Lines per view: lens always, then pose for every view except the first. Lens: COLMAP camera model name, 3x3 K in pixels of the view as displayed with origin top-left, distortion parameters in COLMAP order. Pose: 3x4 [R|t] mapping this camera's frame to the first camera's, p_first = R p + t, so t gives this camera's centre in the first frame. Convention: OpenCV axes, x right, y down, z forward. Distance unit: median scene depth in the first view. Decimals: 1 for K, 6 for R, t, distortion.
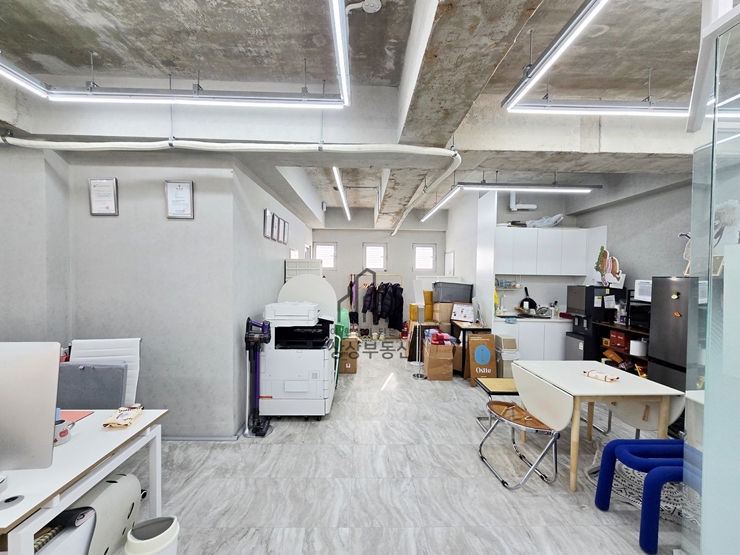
lens RADIAL K [[309.1, 0, 373.4], [0, 309.1, 281.1], [0, 0, 1]] dist [-0.001888, 0.000118]
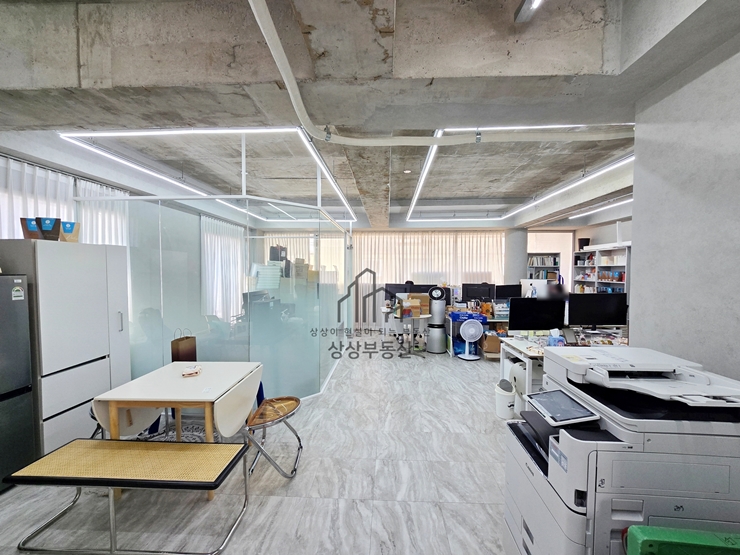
lens RADIAL K [[303.3, 0, 370.8], [0, 303.3, 279.8], [0, 0, 1]] dist [-0.000694, 0.000005]
pose [[-0.995668, -0.018204, 0.091178, 0.047771], [-0.013080, 0.998318, 0.056479, -0.057456], [-0.092053, 0.055042, -0.994232, 1.760296]]
